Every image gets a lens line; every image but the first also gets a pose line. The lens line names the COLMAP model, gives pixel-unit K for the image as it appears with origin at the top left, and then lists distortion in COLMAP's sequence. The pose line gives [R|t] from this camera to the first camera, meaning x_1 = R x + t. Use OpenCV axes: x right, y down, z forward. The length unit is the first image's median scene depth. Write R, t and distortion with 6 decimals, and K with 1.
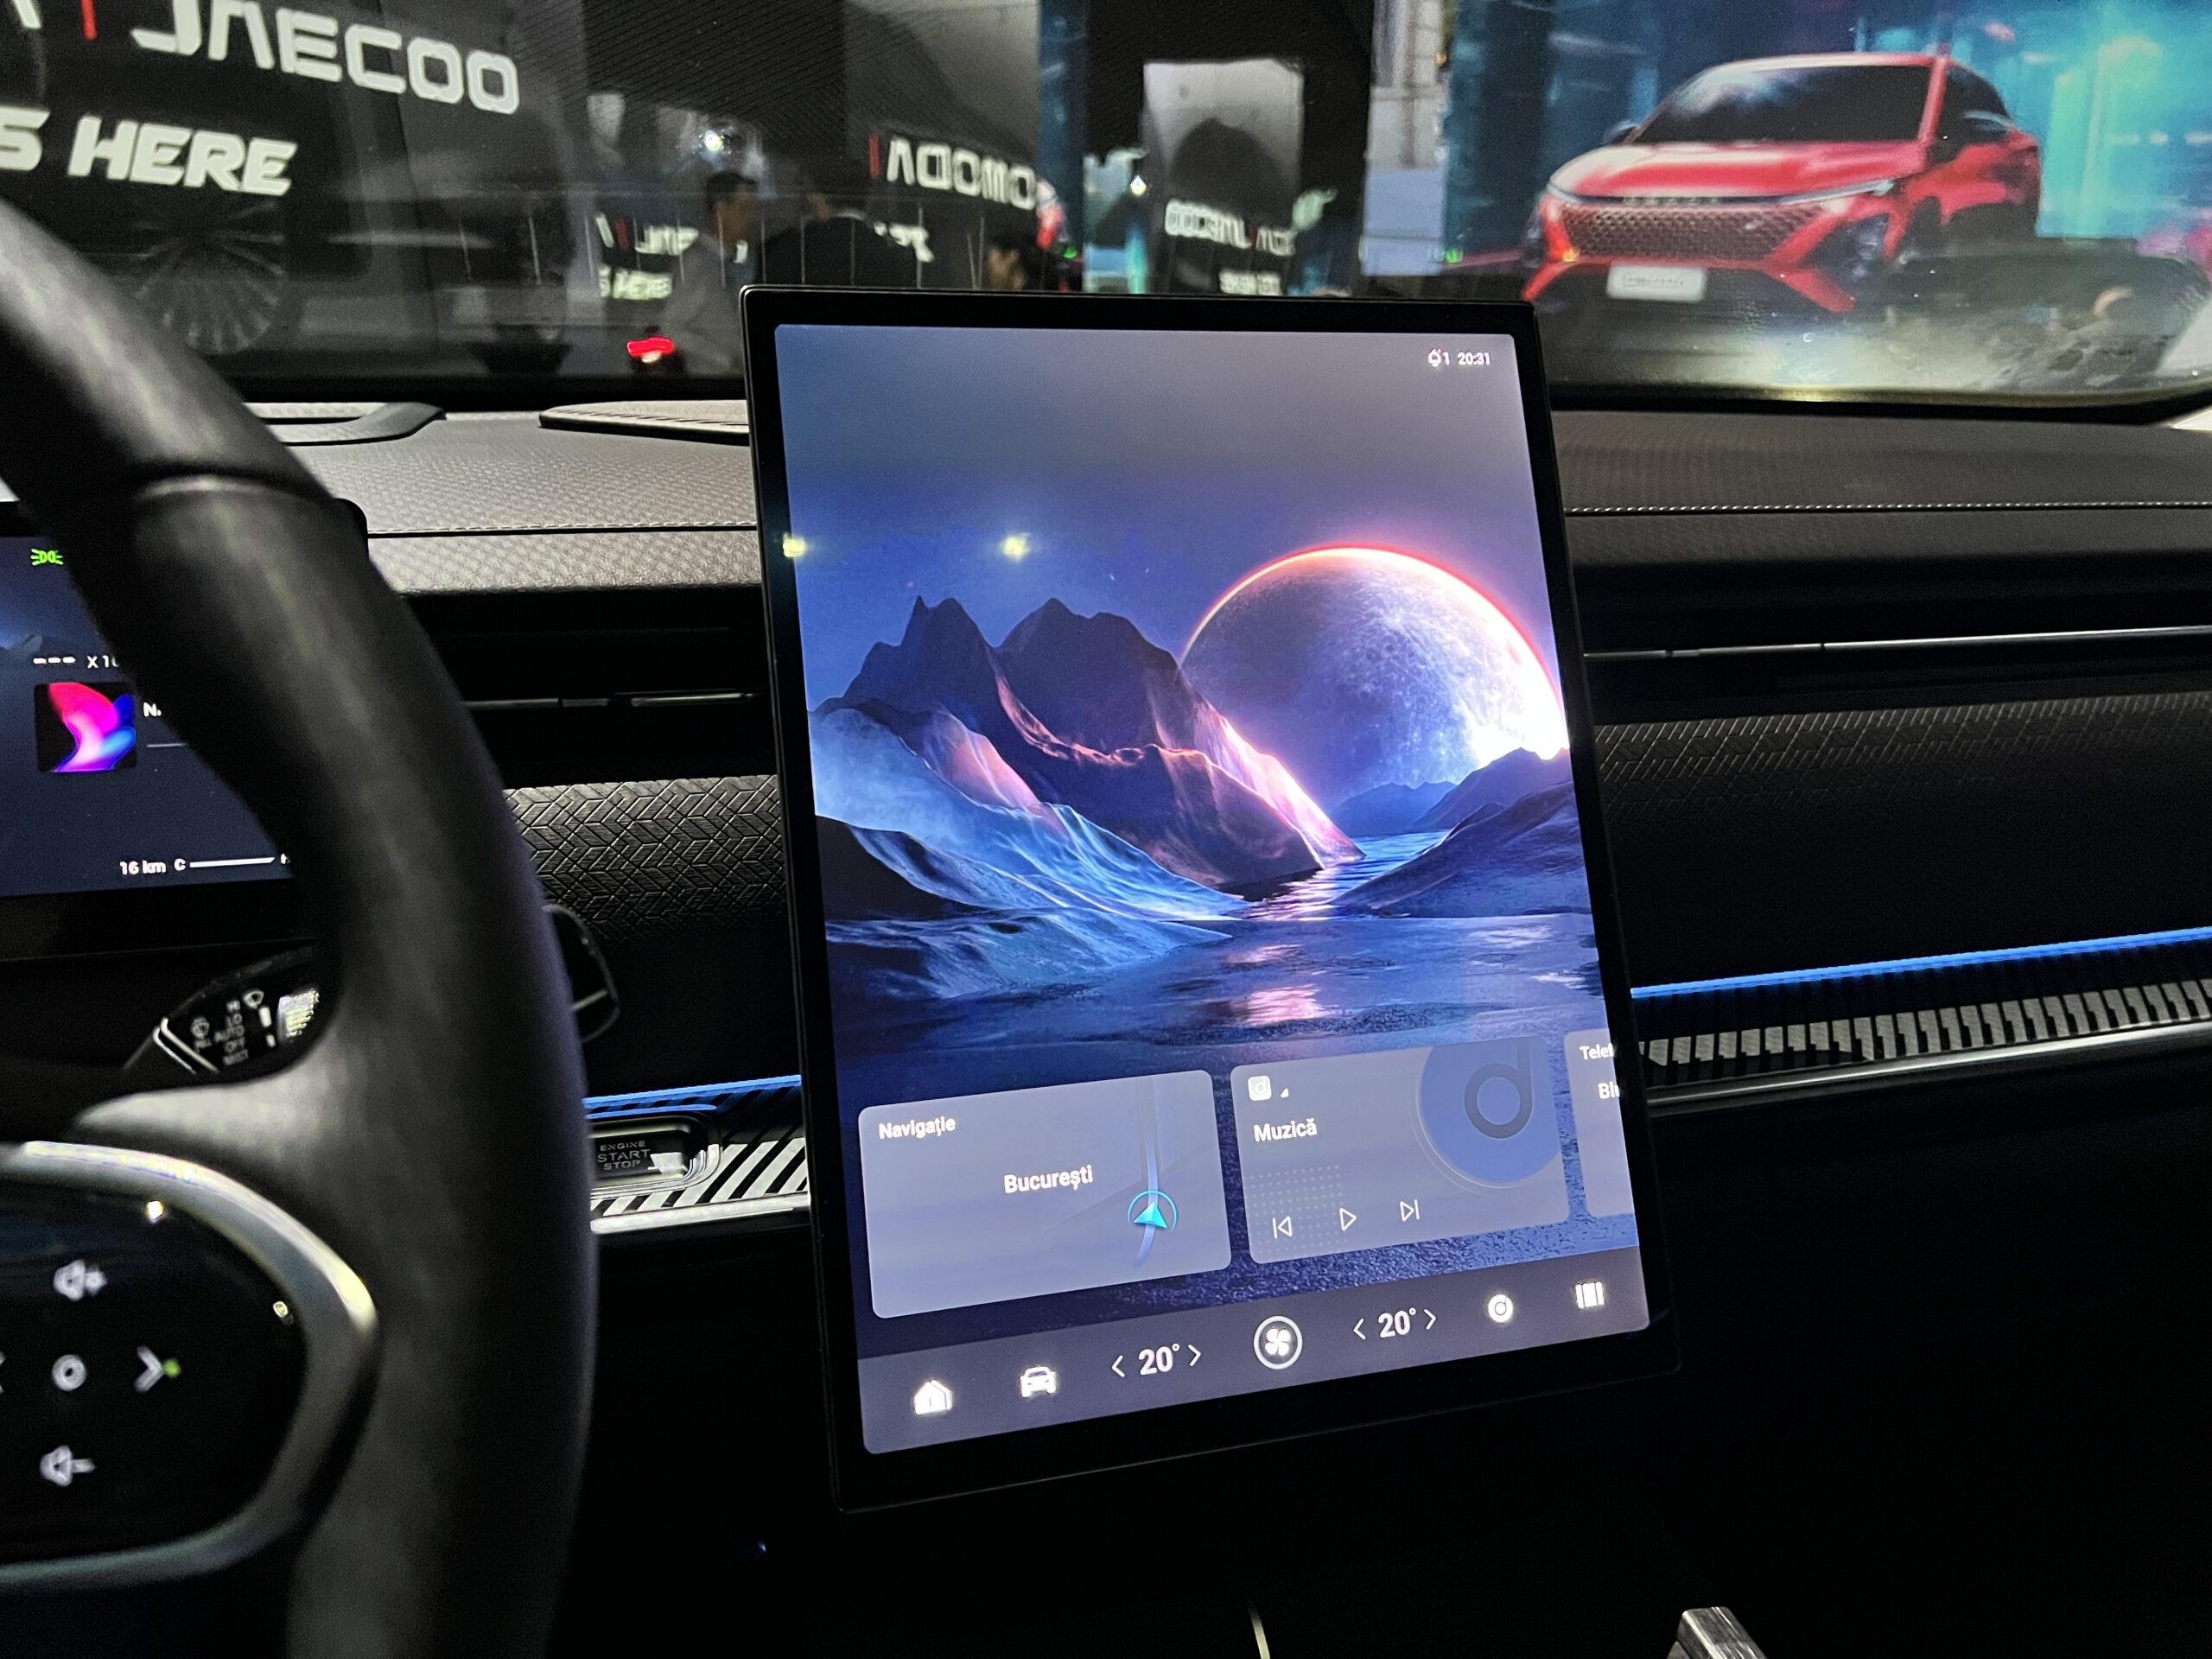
lens RADIAL K [[1672.8, 0, 1106.6], [0, 1672.8, 839.3], [0, 0, 1]] dist [0.045719, -0.053062]
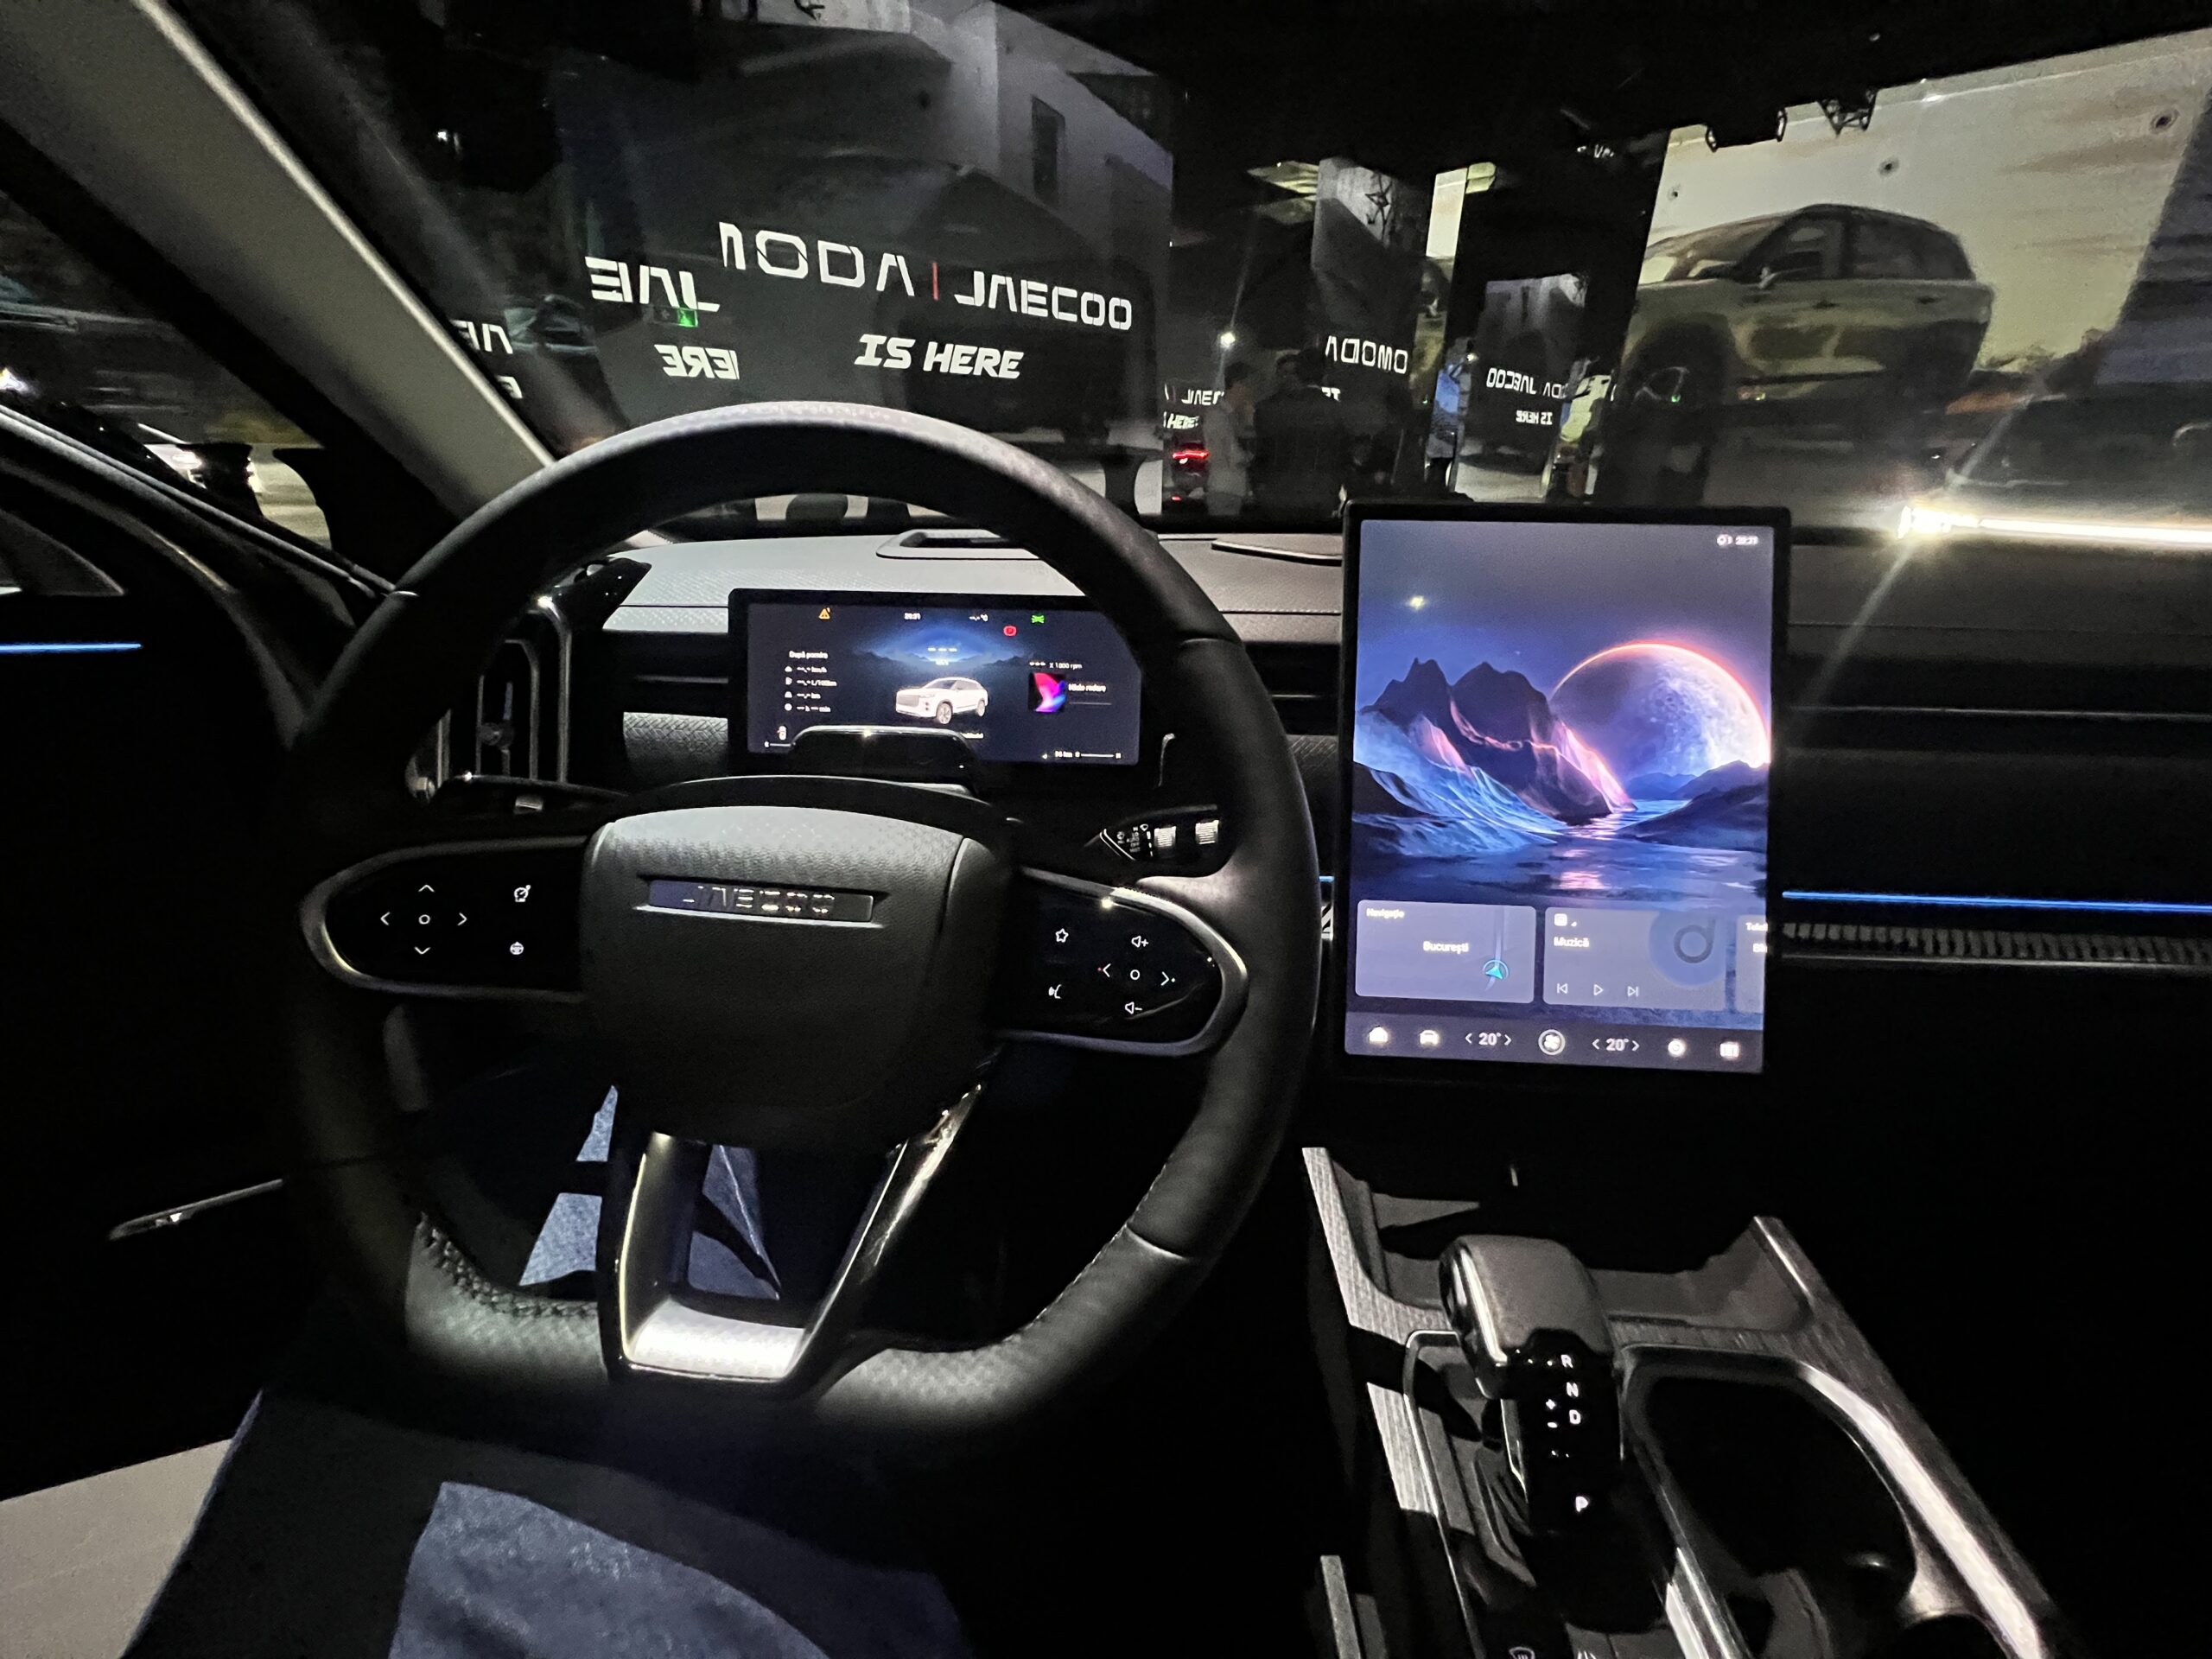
lens RADIAL K [[884.1, 0, 1105.1], [0, 884.1, 830.3], [0, 0, 1]] dist [-0.004745, 0.000530]
pose [[0.945554, 0.129843, -0.298445, -0.121110], [-0.093711, 0.986756, 0.132402, -0.043905], [0.311684, -0.097225, 0.945199, -0.151889]]
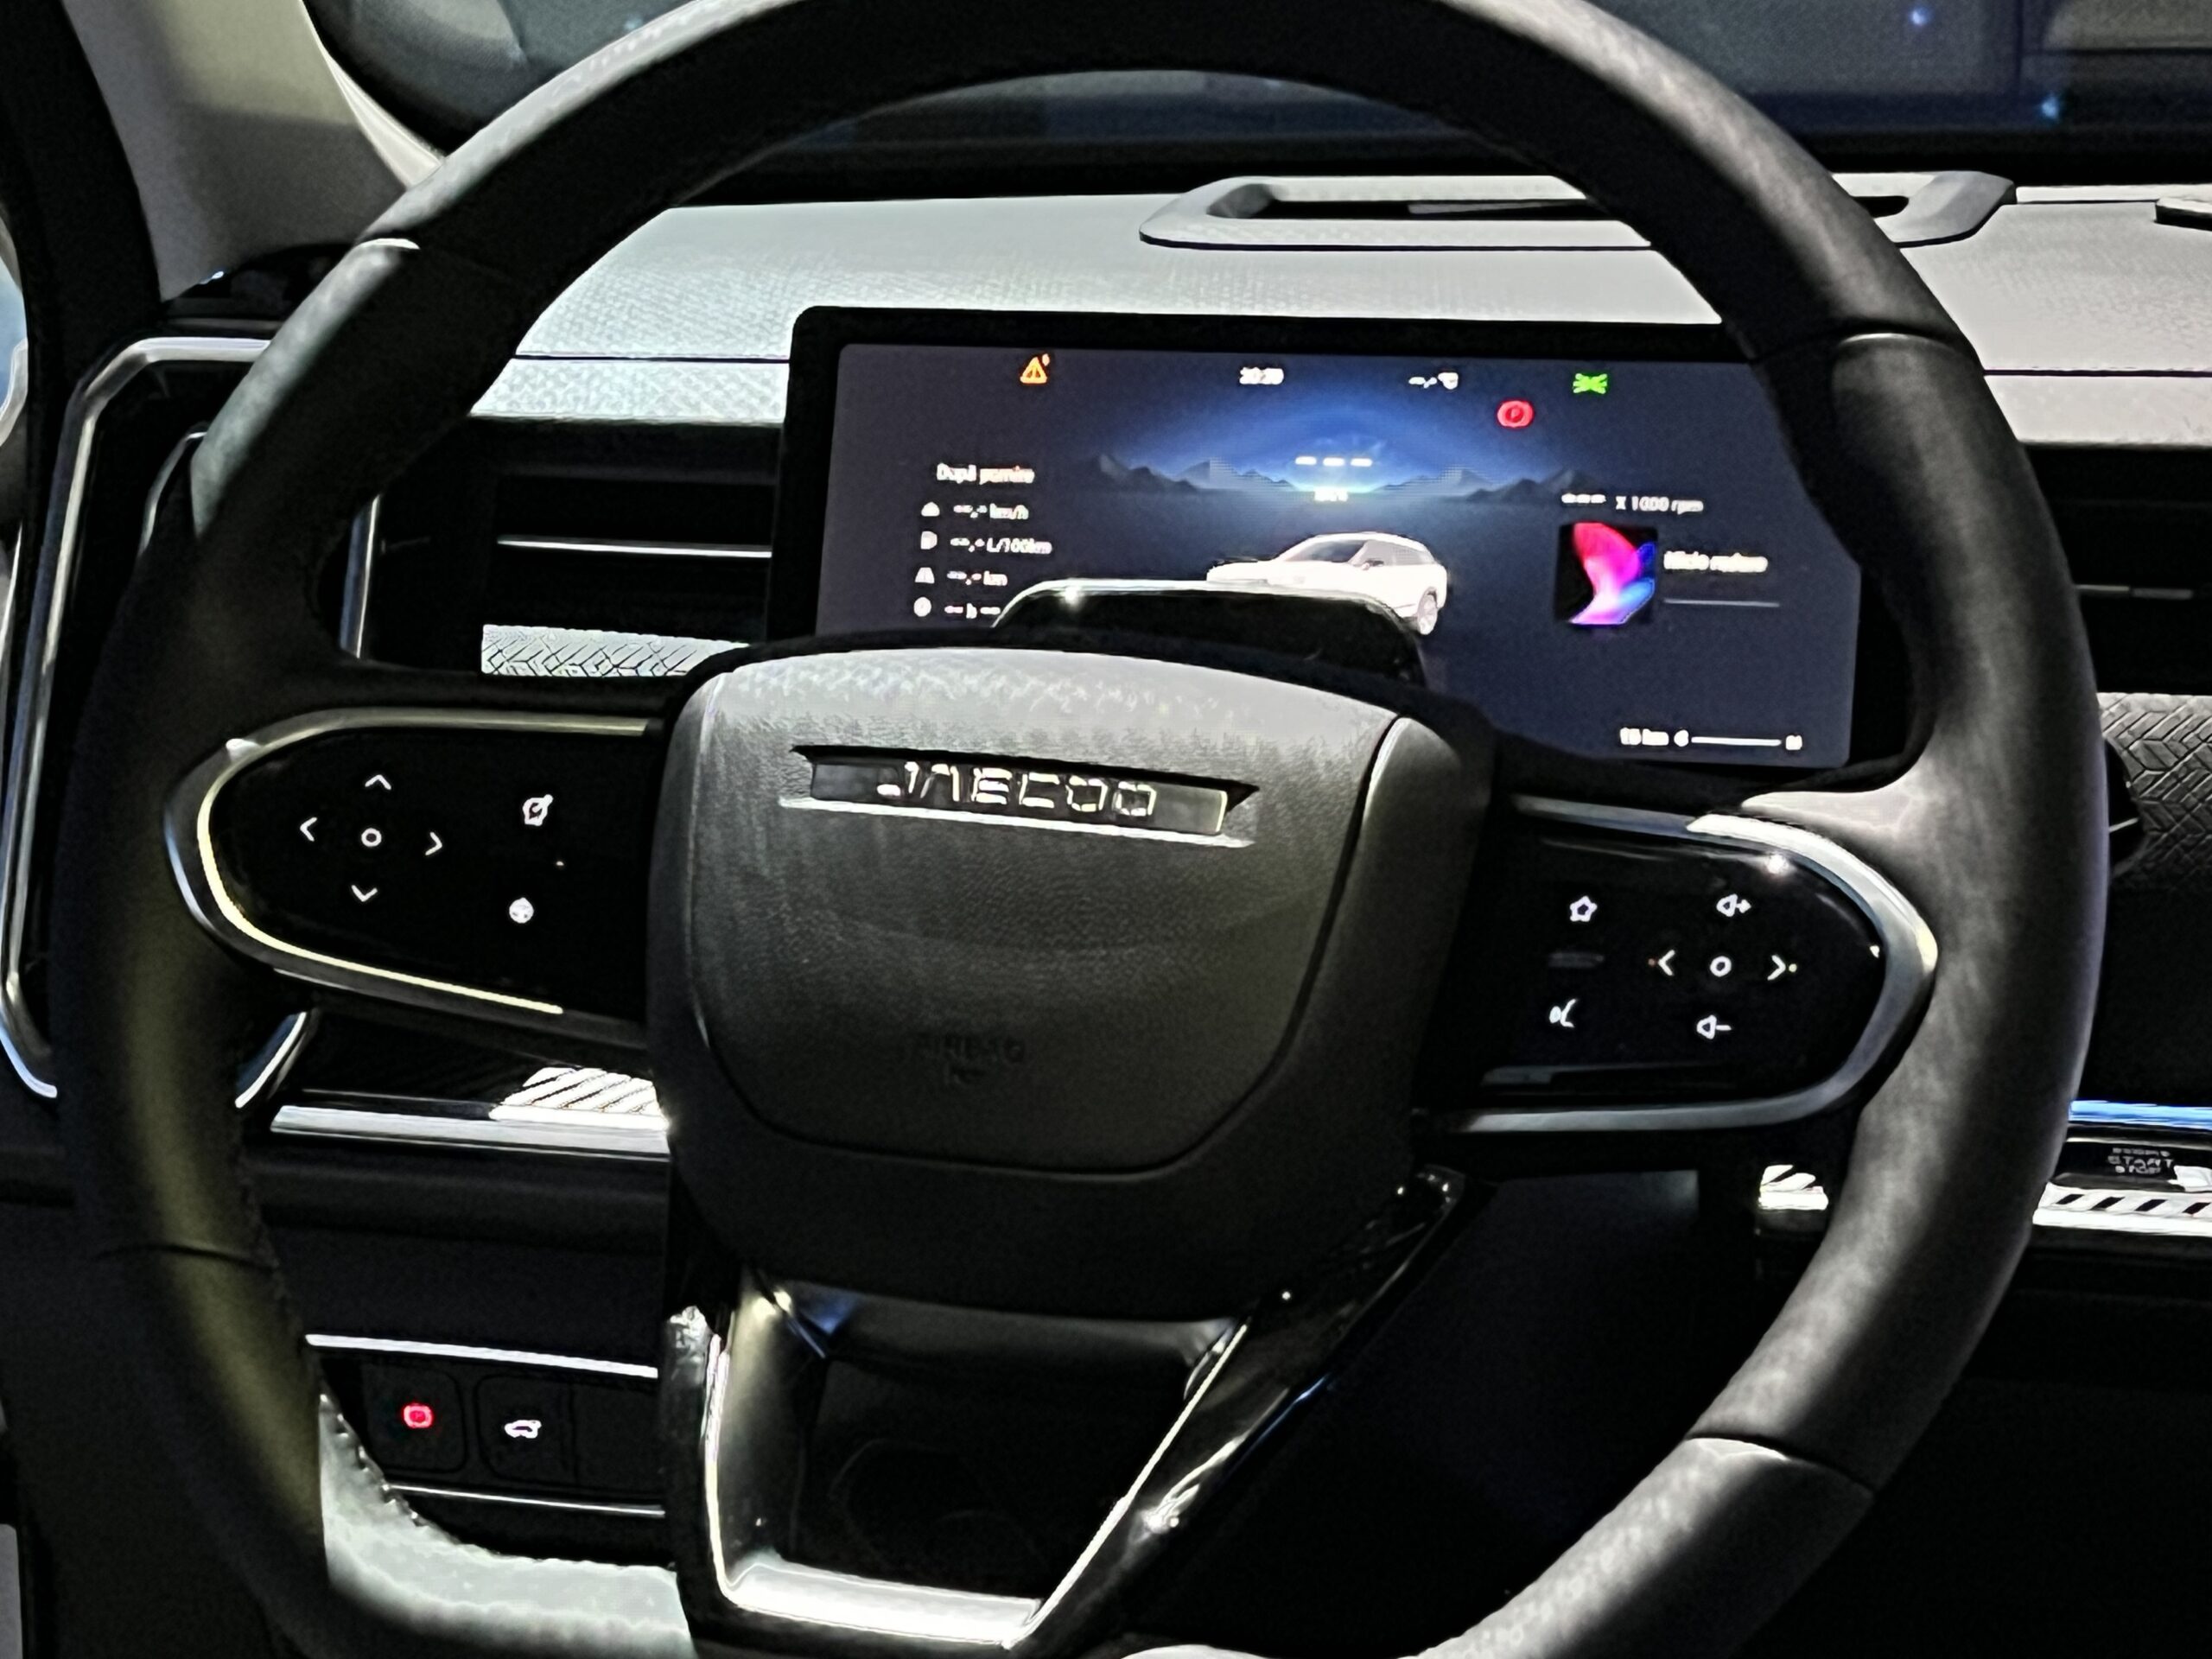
lens RADIAL K [[4957.7, 0, 1090.9], [0, 4957.7, 836.7], [0, 0, 1]] dist [0.176858, 0.000000]
pose [[0.863808, 0.085789, -0.496464, 0.428074], [-0.130998, 0.989749, -0.056897, 0.231680], [0.486493, 0.114184, 0.866191, -1.256281]]
